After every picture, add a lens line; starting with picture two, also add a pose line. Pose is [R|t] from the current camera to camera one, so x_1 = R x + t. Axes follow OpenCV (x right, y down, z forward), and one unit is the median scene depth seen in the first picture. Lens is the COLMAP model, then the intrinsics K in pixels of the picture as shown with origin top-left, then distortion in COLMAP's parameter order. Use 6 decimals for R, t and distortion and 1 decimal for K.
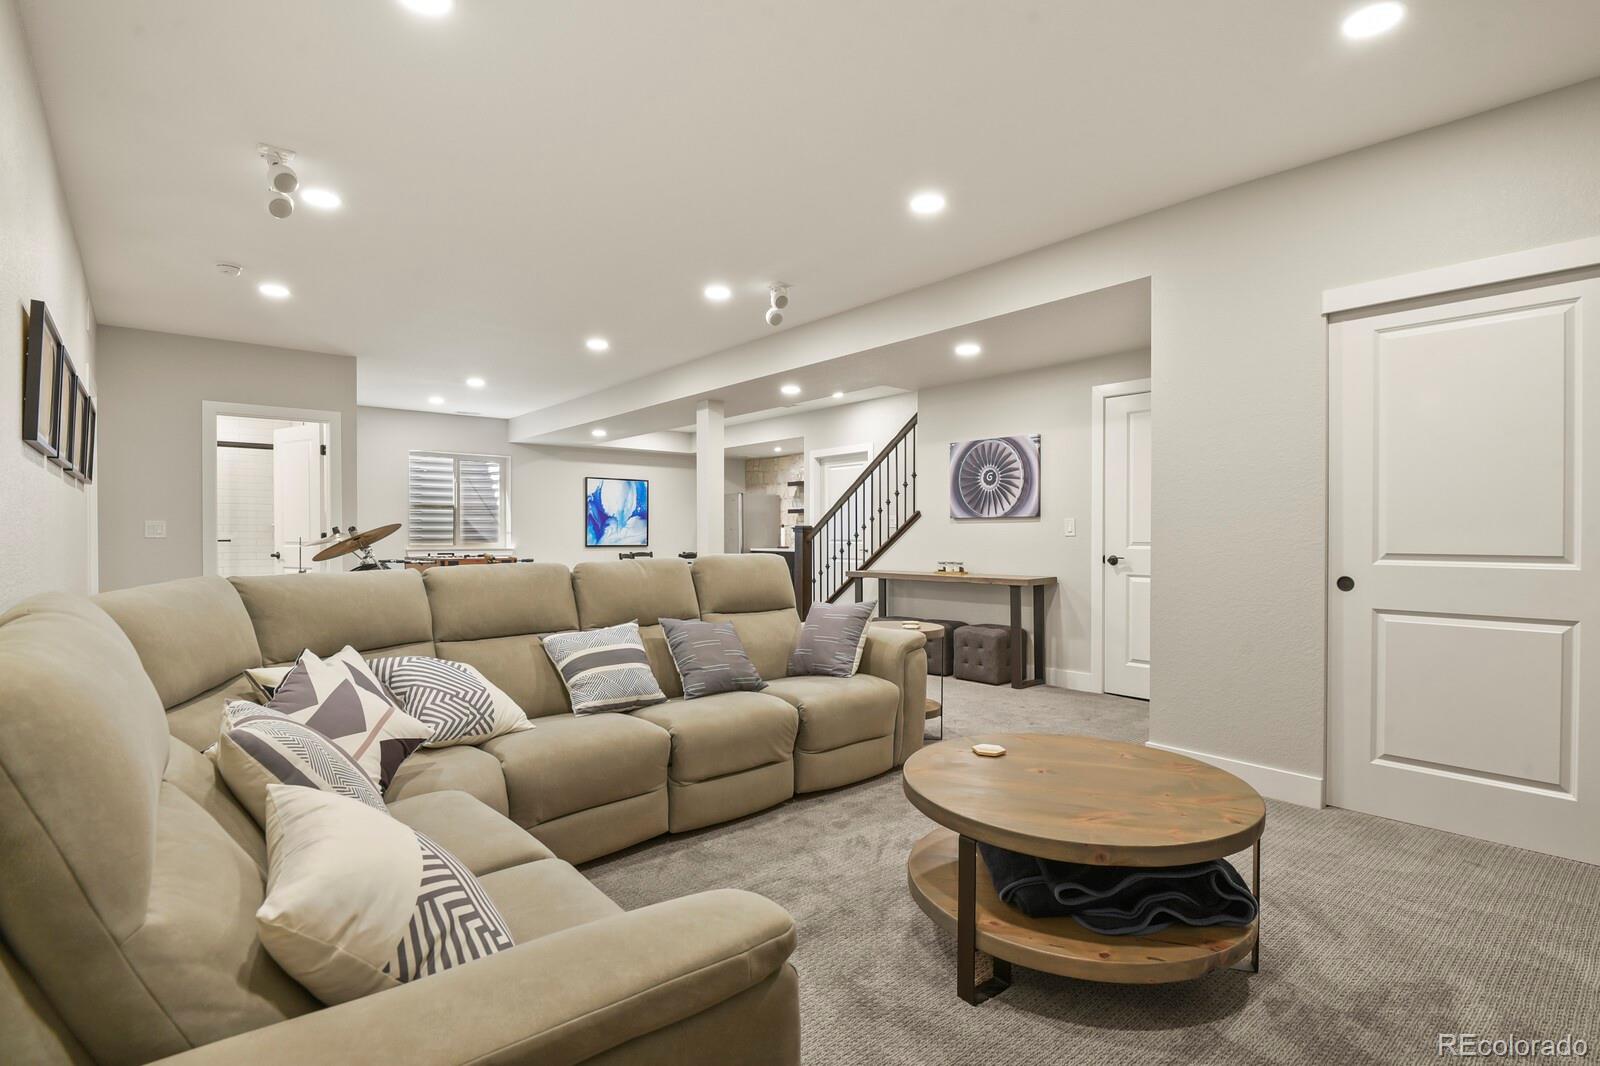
lens RADIAL K [[780.5, 0, 802.1], [0, 780.5, 541.1], [0, 0, 1]] dist [-0.021863, -0.000287]
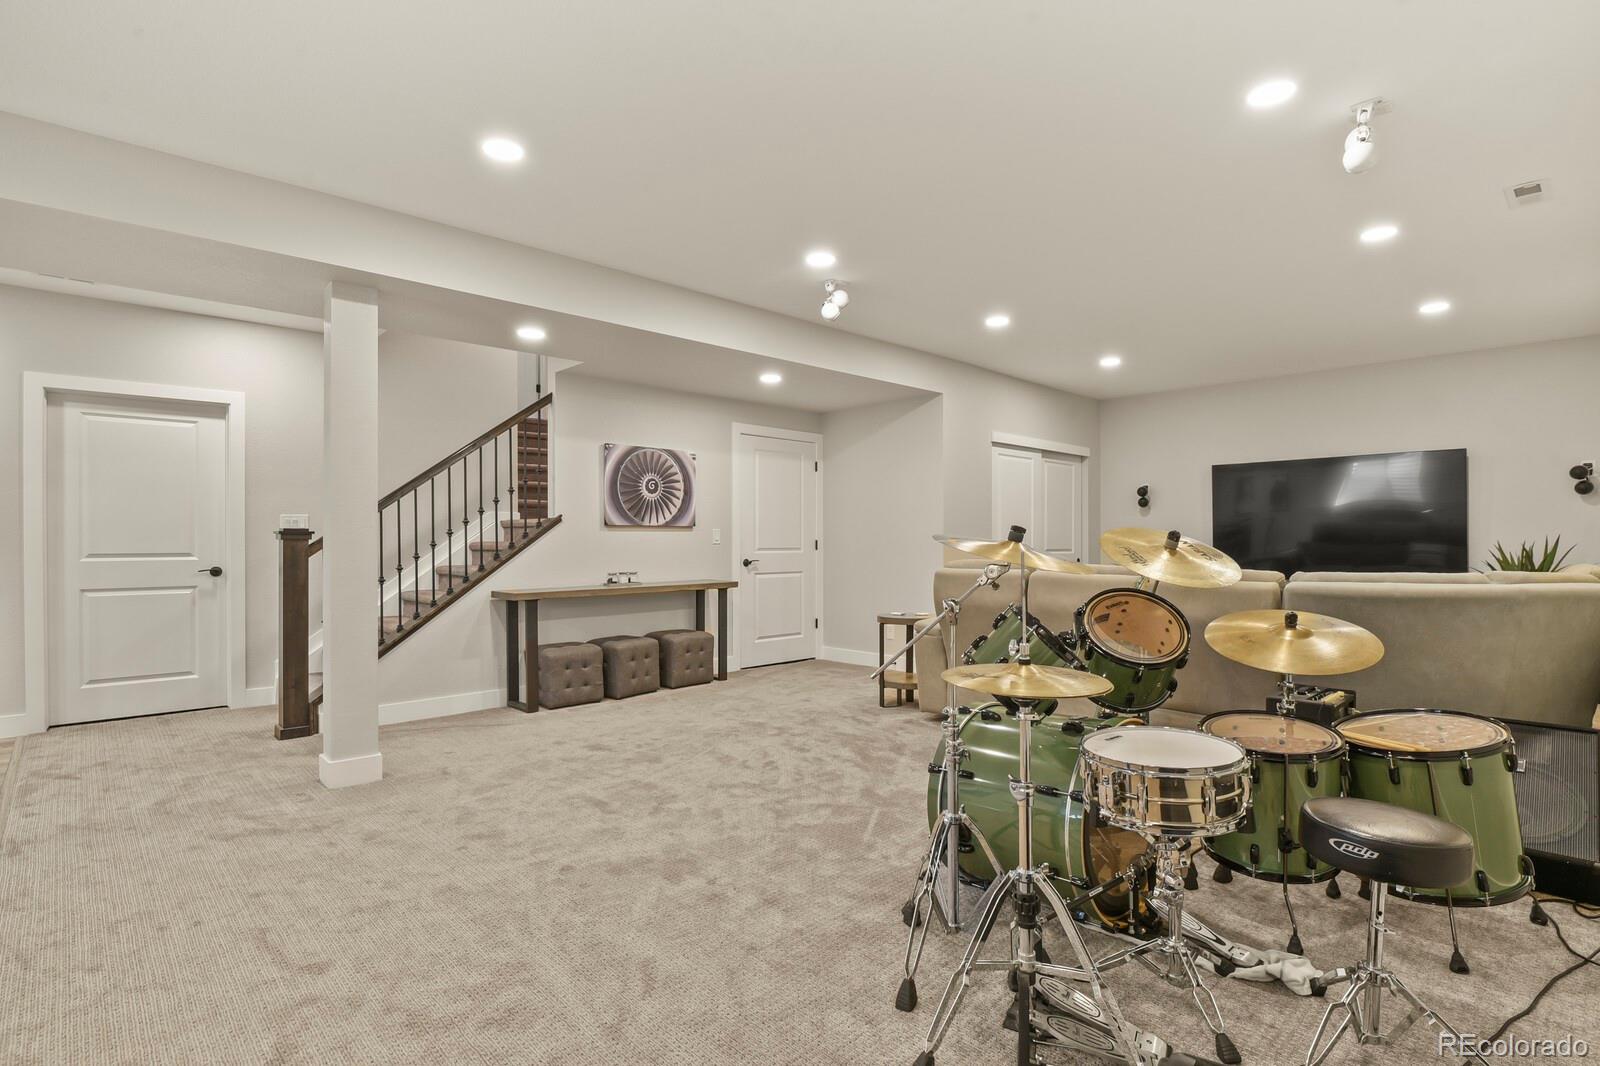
lens RADIAL K [[780.5, 0, 802.1], [0, 780.5, 541.1], [0, 0, 1]] dist [-0.021863, -0.000287]
pose [[-0.060607, -0.000086, 0.998162, -0.437041], [0.010191, 0.999948, 0.000705, -0.005232], [-0.998110, 0.010215, -0.060603, 0.489277]]
